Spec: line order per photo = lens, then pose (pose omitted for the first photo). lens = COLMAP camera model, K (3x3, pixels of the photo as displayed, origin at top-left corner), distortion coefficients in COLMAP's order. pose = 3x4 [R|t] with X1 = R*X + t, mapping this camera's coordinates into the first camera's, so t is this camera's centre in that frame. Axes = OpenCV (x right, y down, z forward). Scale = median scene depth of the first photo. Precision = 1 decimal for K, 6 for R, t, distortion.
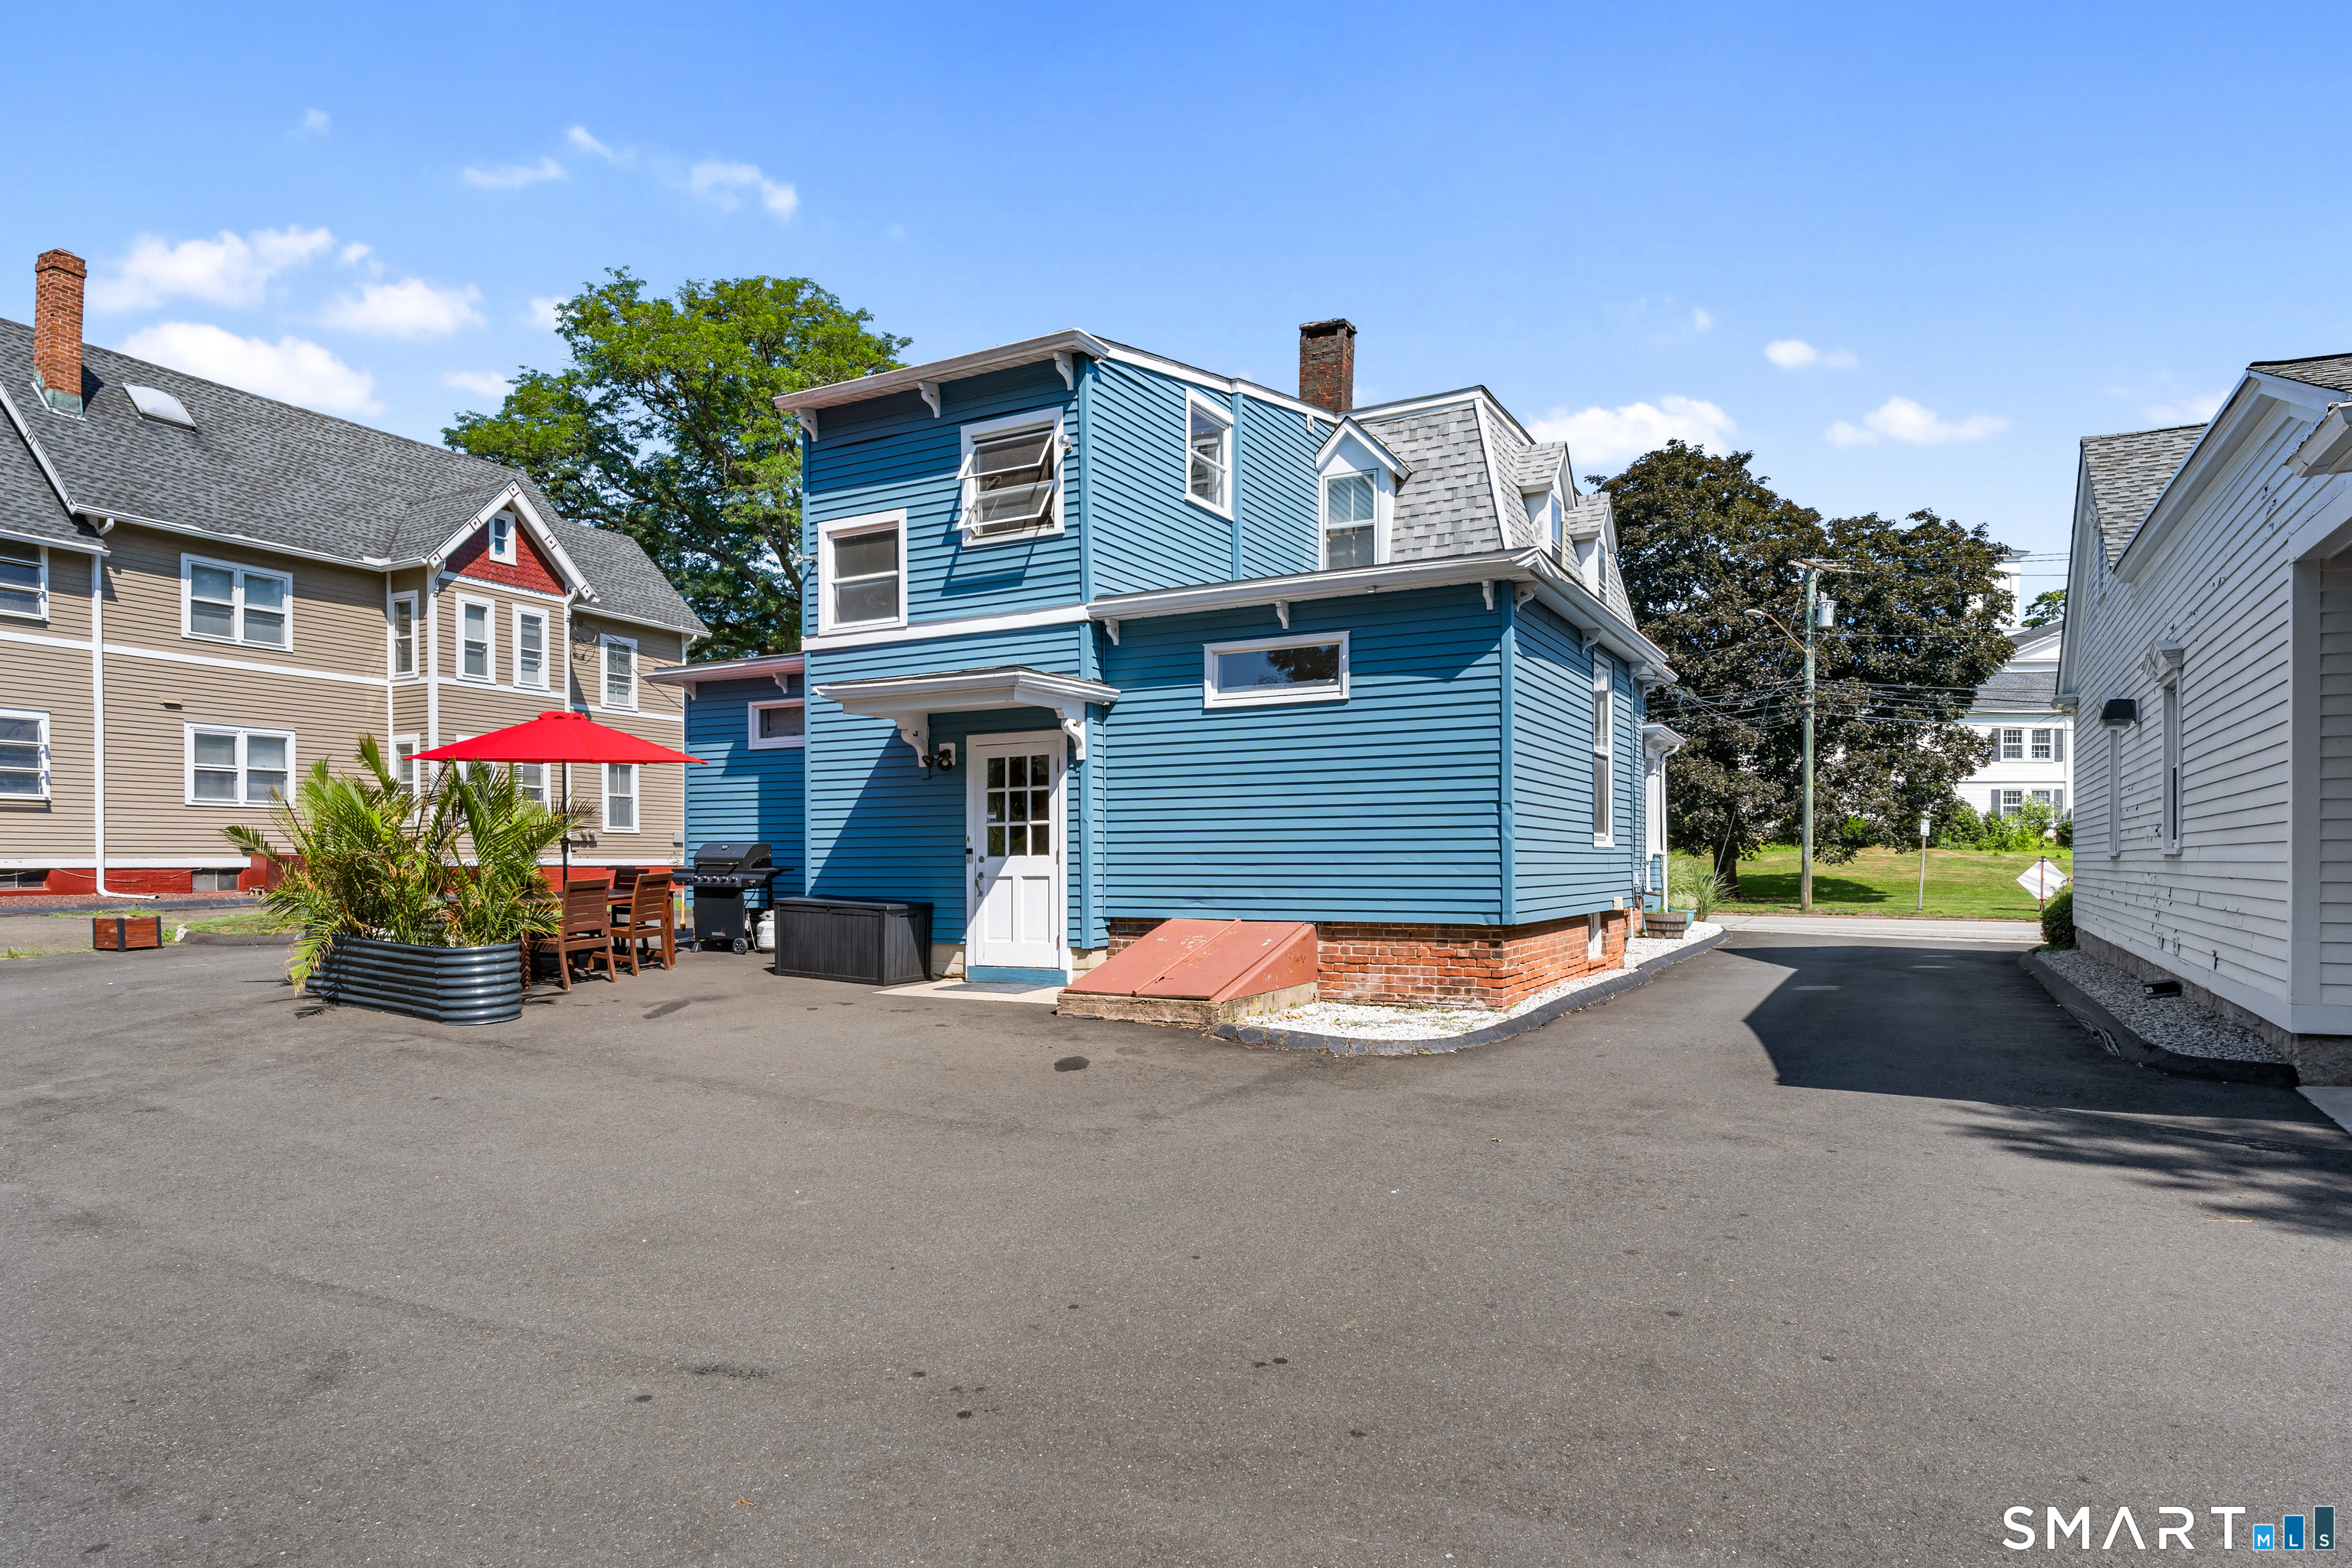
lens RADIAL K [[1375.0, 0, 1140.9], [0, 1375.0, 846.7], [0, 0, 1]] dist [0.002811, 0.000481]
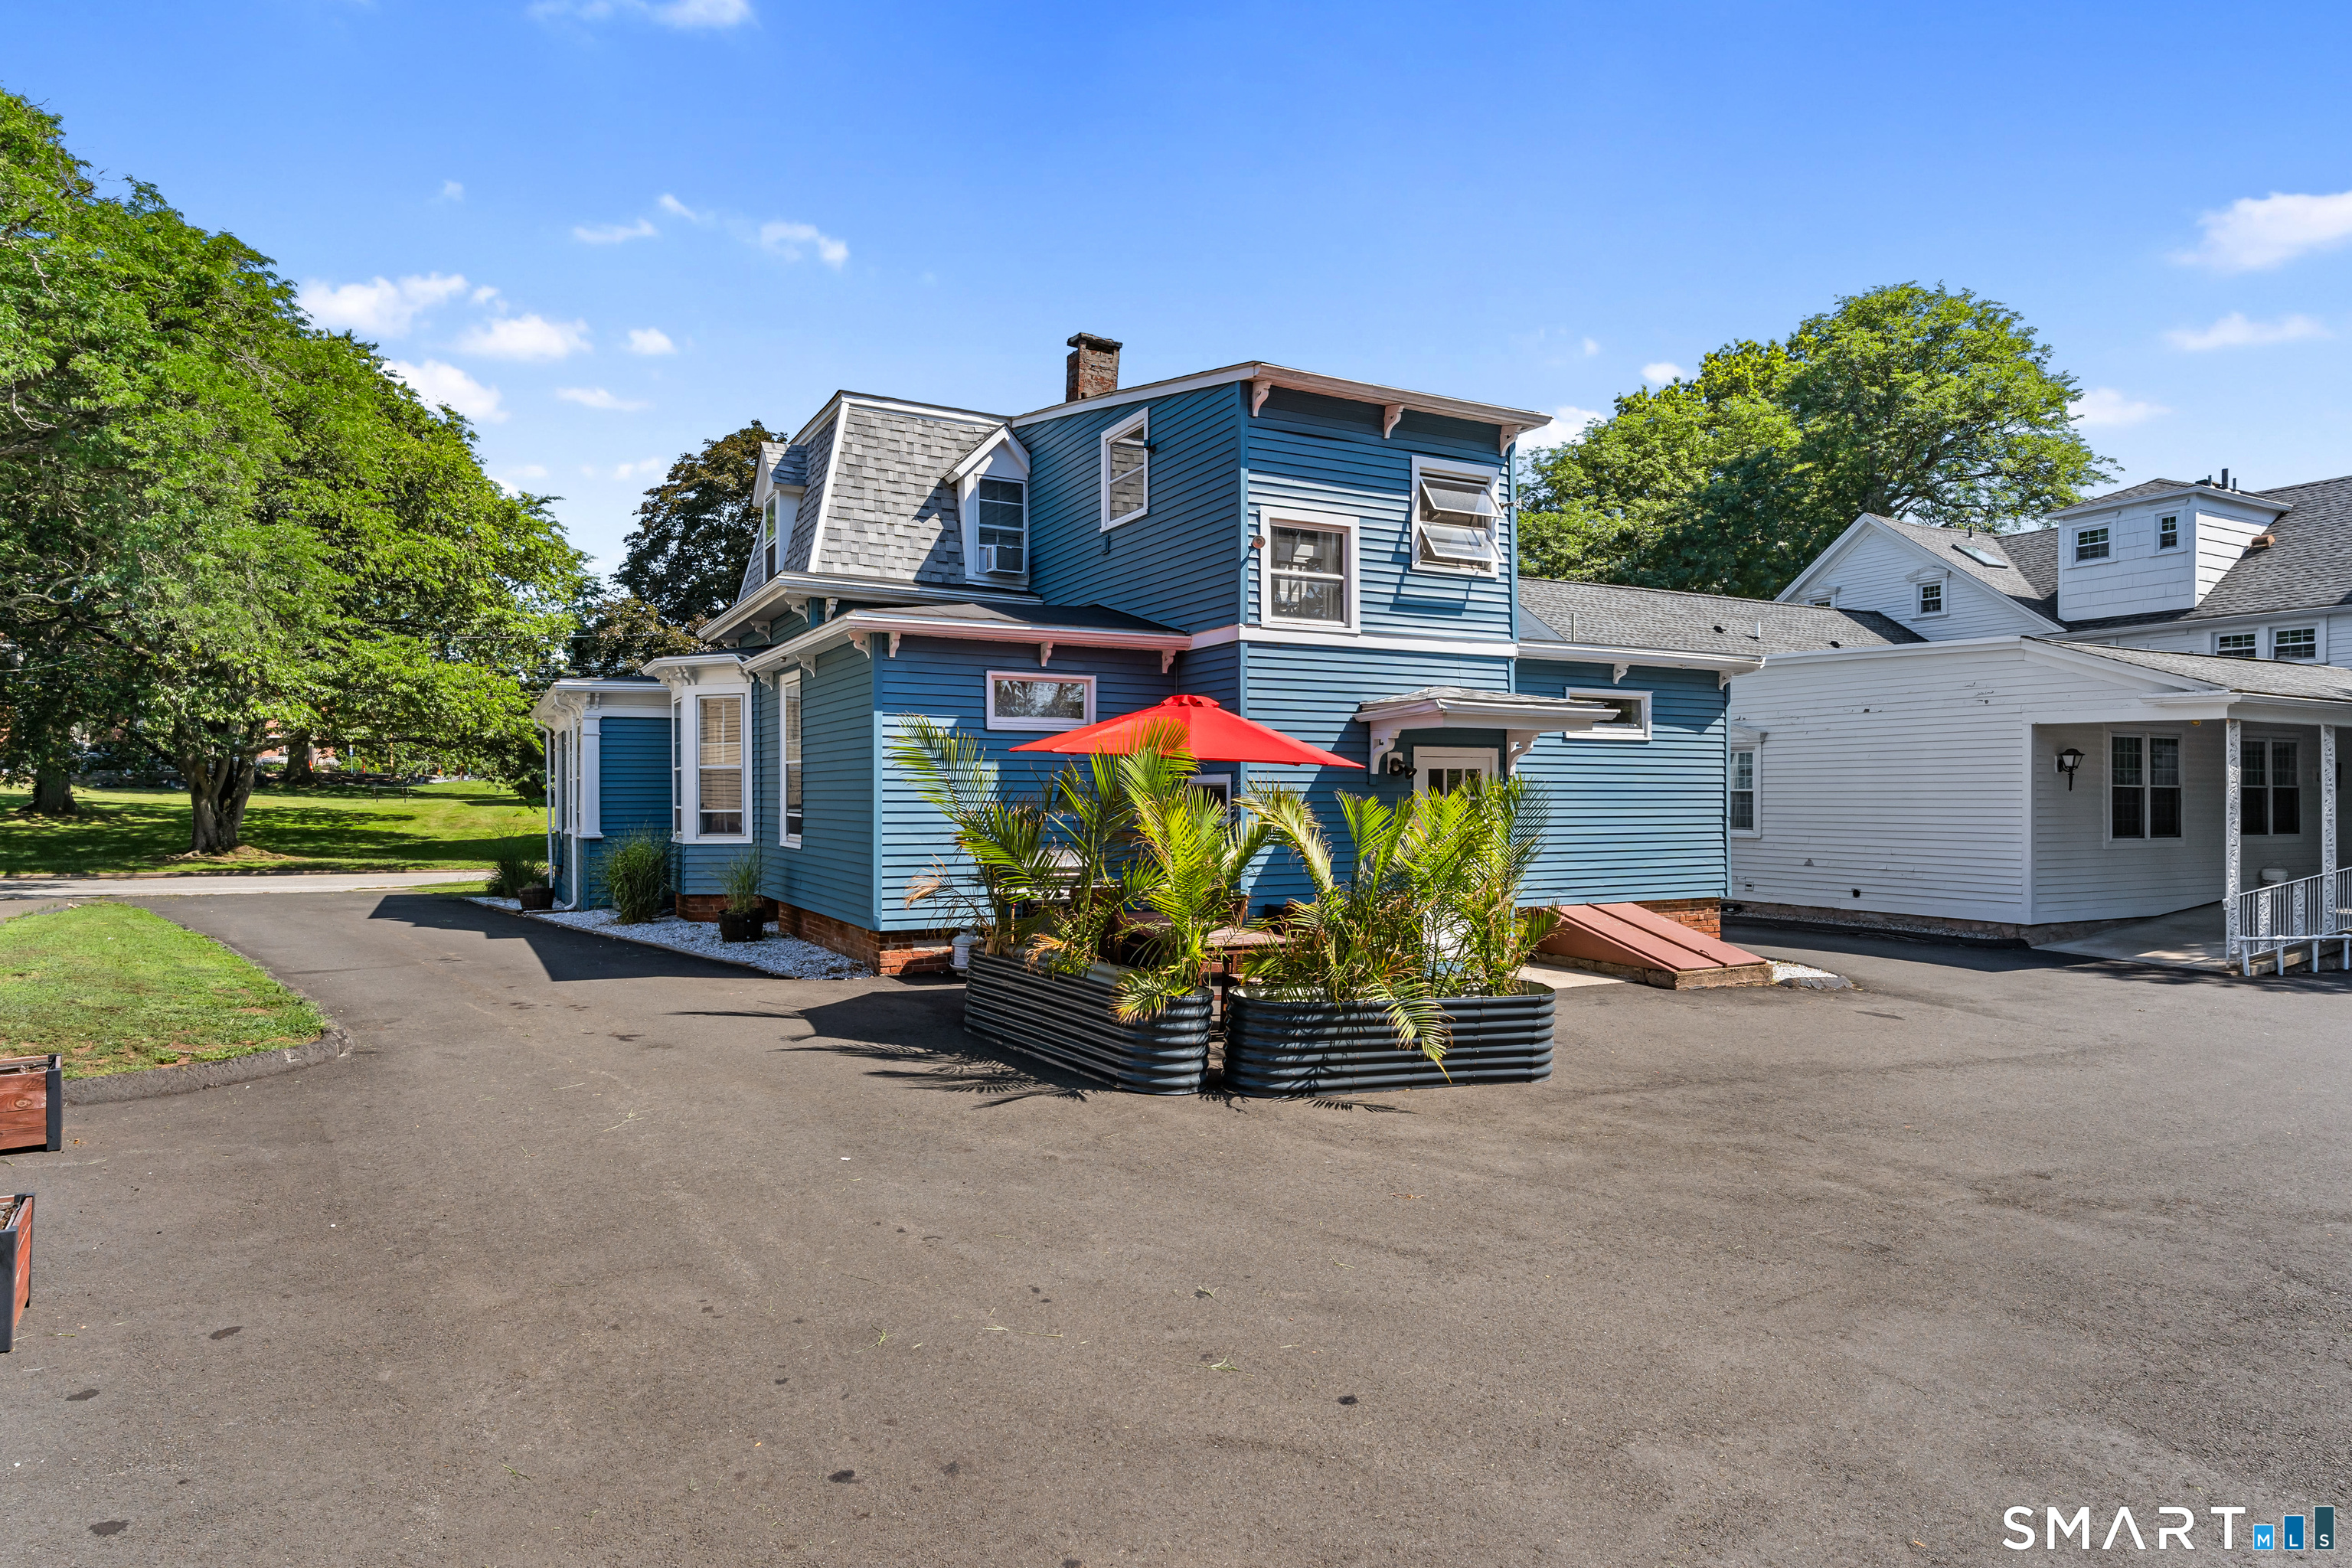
lens RADIAL K [[1342.6, 0, 1155.7], [0, 1342.6, 787.0], [0, 0, 1]] dist [0.001443, 0.000250]
pose [[0.533549, 0.009123, 0.845720, -1.041368], [-0.011709, 0.999926, -0.003400, -0.040899], [-0.845688, -0.008089, 0.533616, 0.573990]]
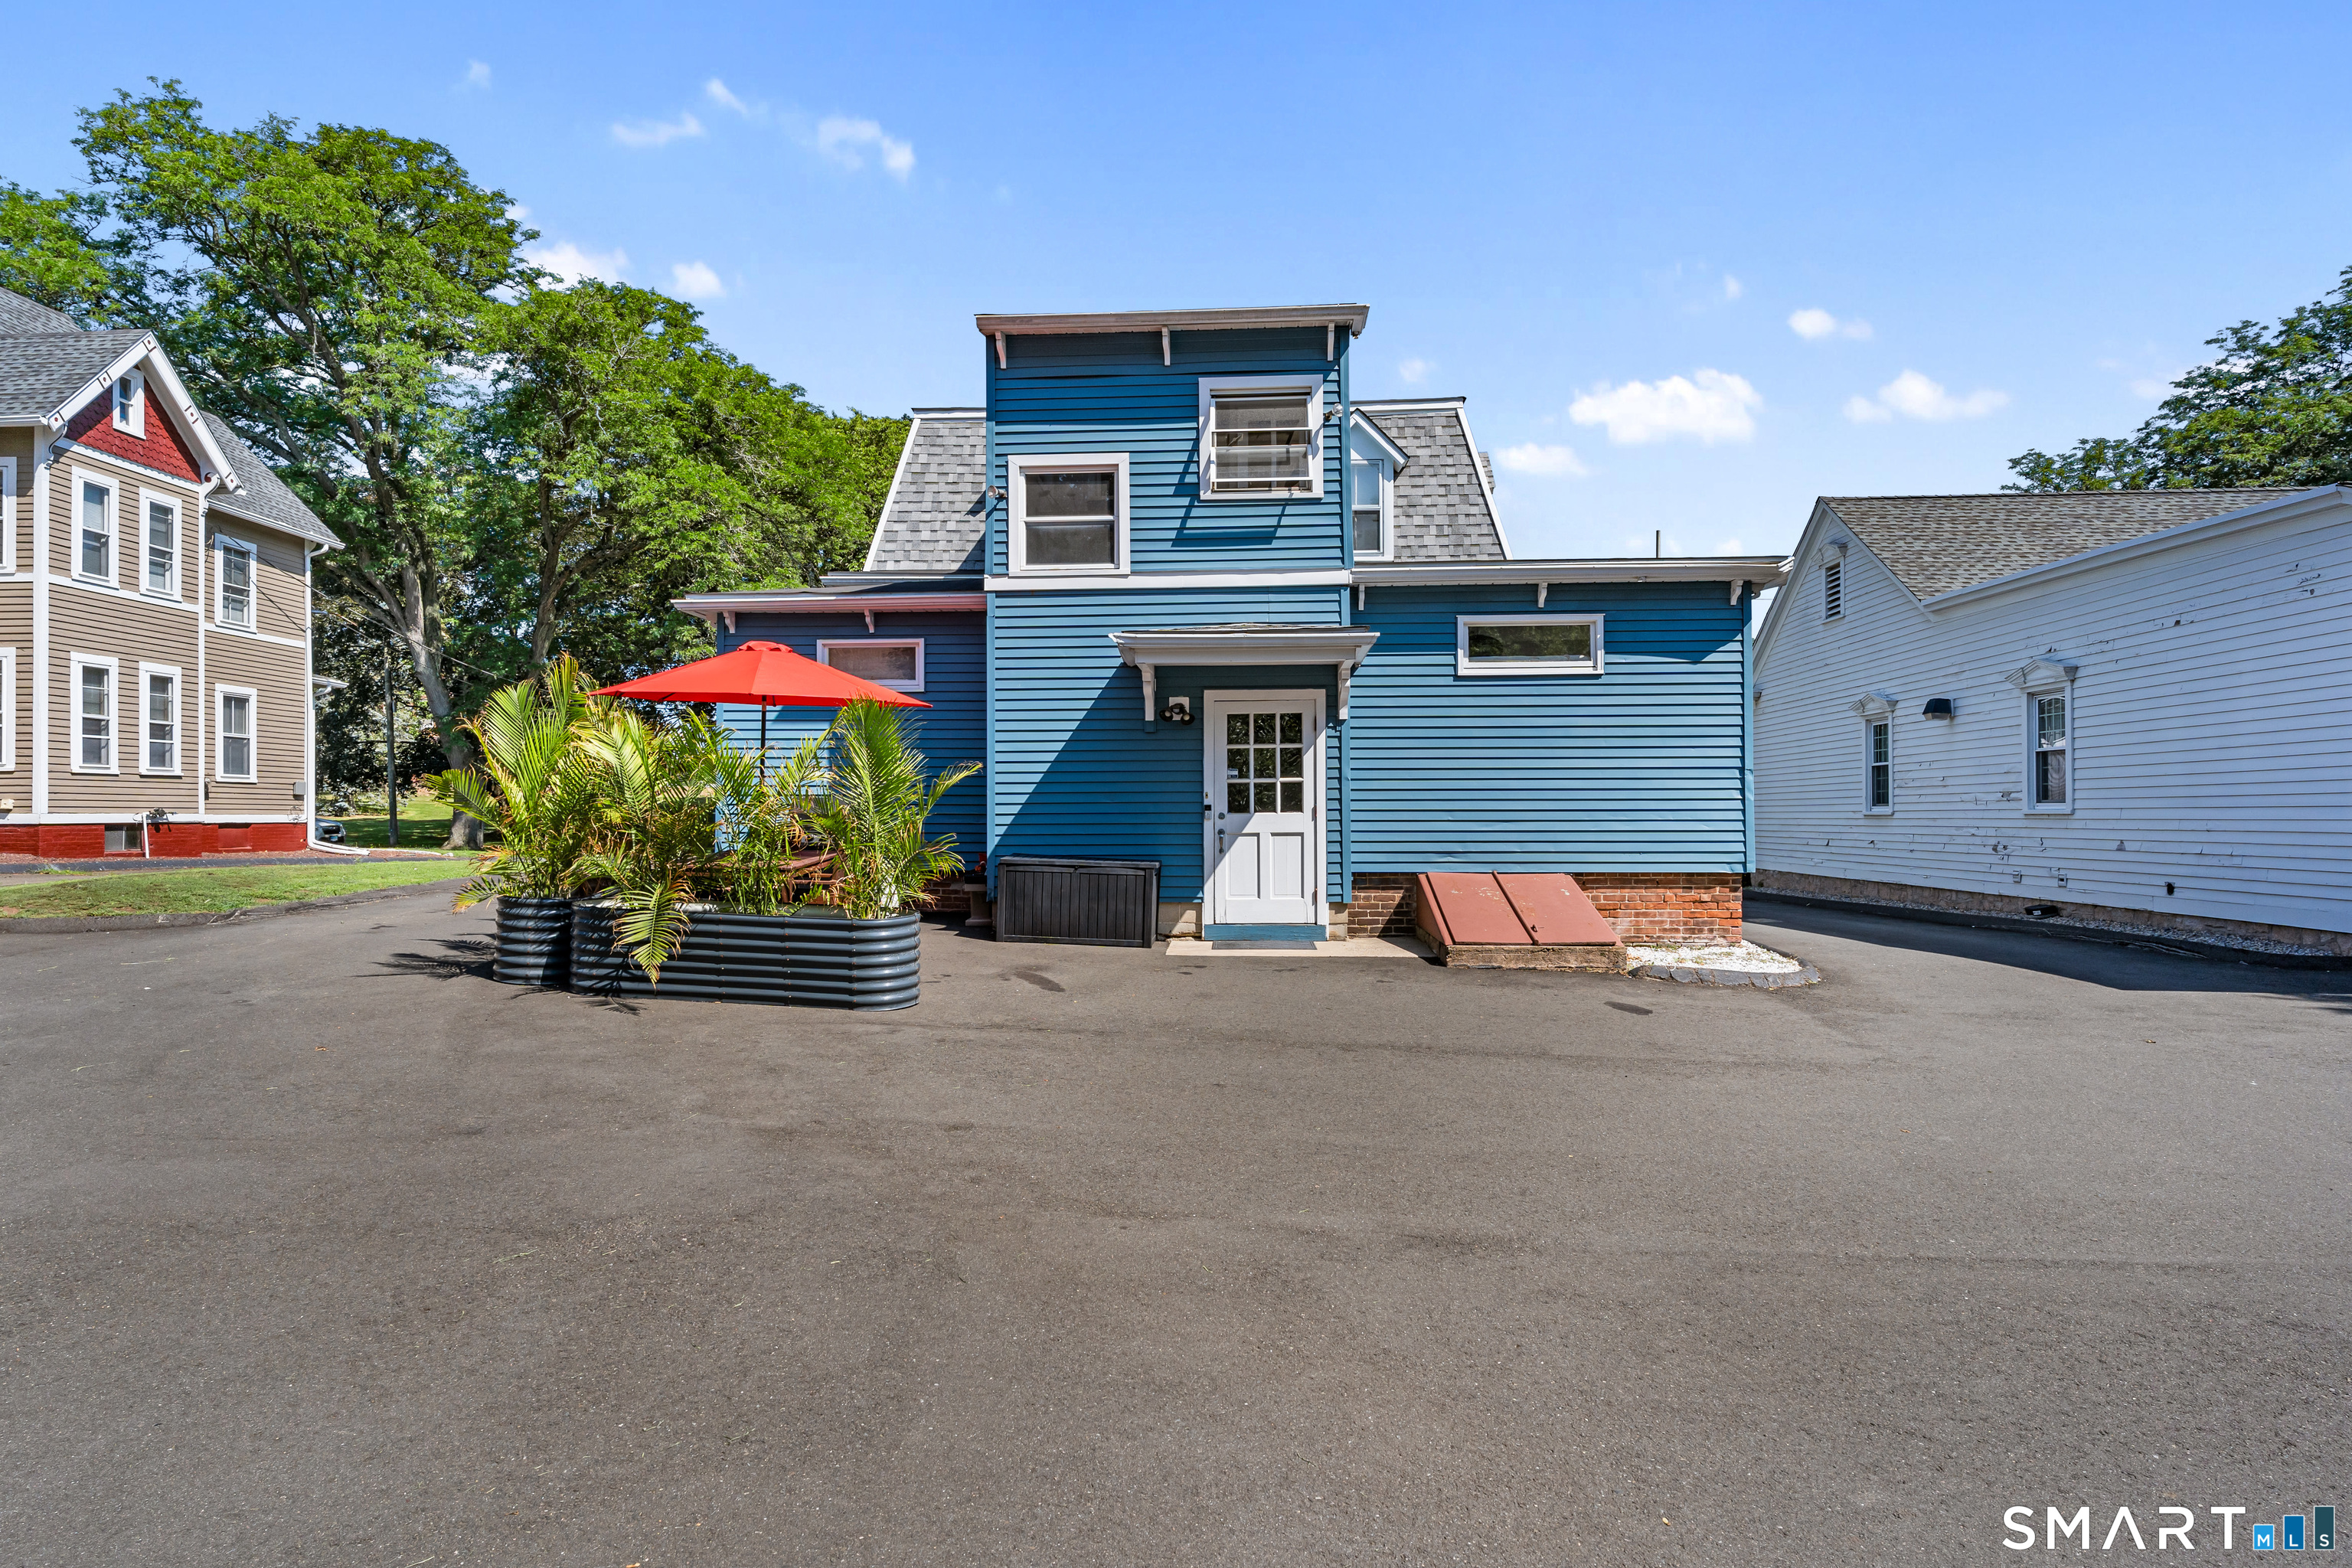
lens RADIAL K [[1342.6, 0, 1155.7], [0, 1342.6, 787.0], [0, 0, 1]] dist [0.001443, 0.000250]
pose [[0.905451, 0.011031, 0.424306, -0.529671], [-0.005771, 0.999890, -0.013680, 0.001619], [-0.424411, 0.009938, 0.905415, 0.133944]]
